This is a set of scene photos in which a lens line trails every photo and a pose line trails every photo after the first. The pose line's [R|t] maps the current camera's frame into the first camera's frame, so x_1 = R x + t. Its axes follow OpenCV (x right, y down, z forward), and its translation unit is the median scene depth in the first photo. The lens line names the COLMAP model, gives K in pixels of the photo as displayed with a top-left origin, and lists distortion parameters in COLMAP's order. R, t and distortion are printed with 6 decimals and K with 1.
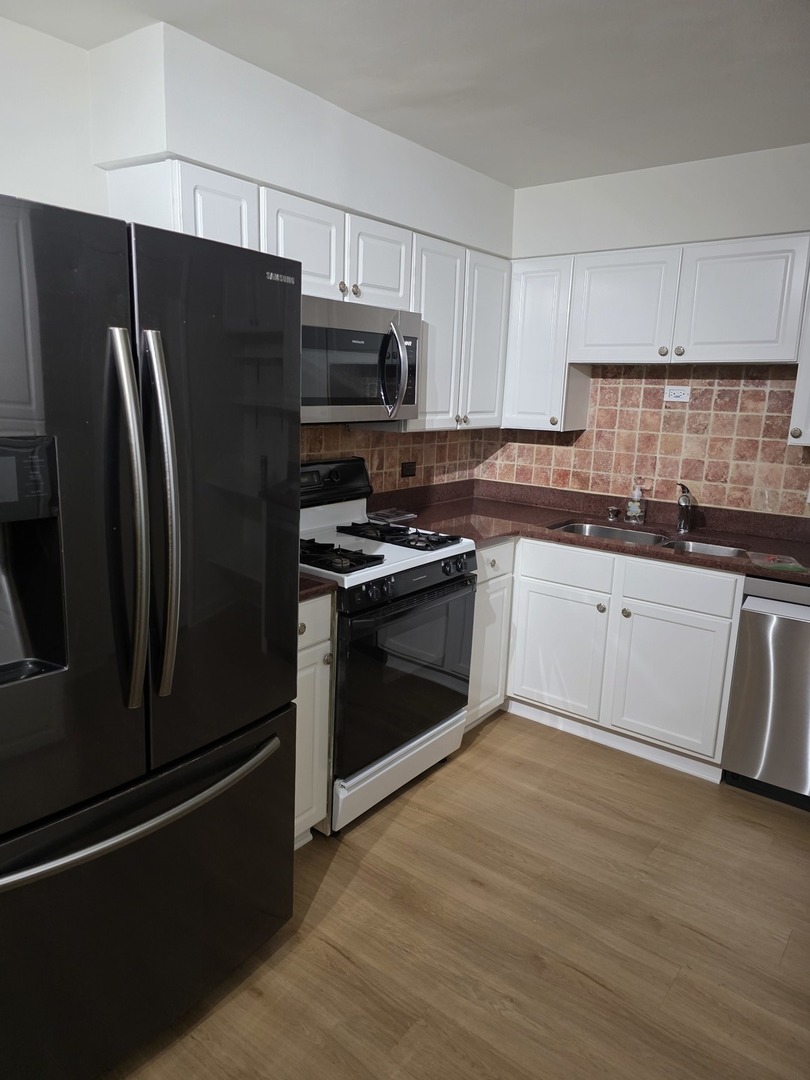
lens RADIAL K [[724.4, 0, 401.3], [0, 724.4, 539.1], [0, 0, 1]] dist [0.043784, -0.030468]
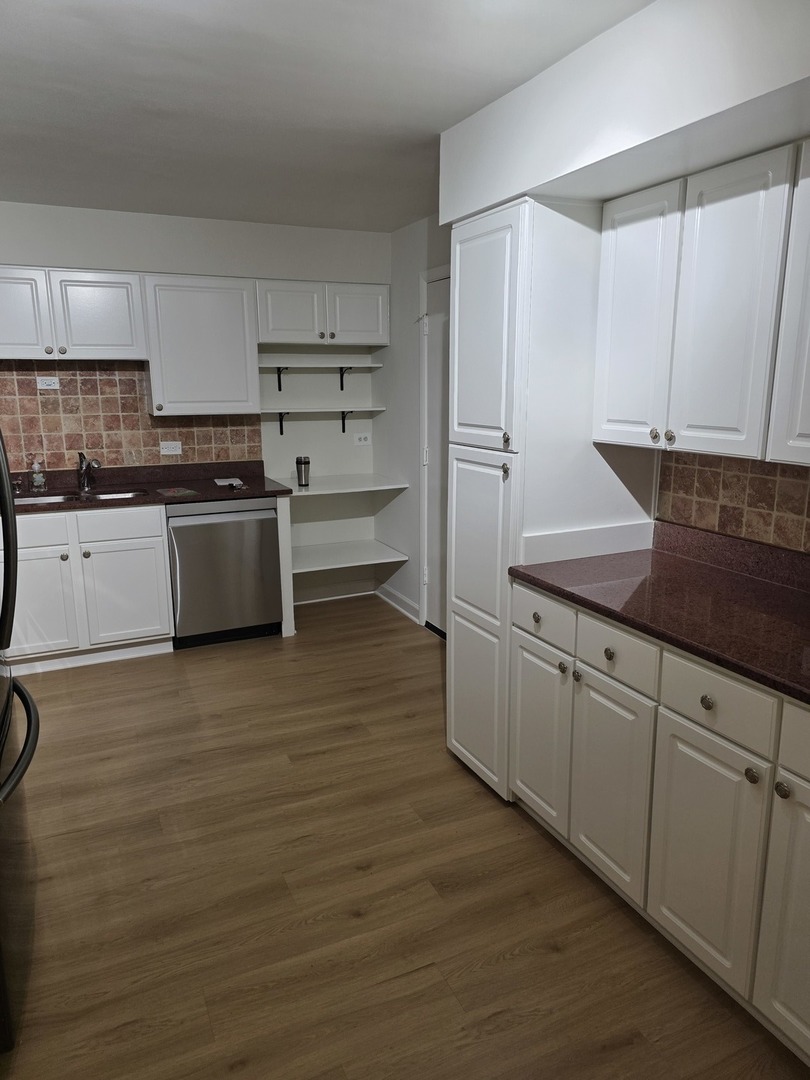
lens RADIAL K [[724.4, 0, 407.9], [0, 724.4, 540.0], [0, 0, 1]] dist [0.043784, -0.030468]
pose [[0.450762, -0.226219, 0.863504, -0.503302], [0.202741, 0.968019, 0.147766, 0.000797], [-0.869316, 0.108460, 0.482210, -0.114068]]
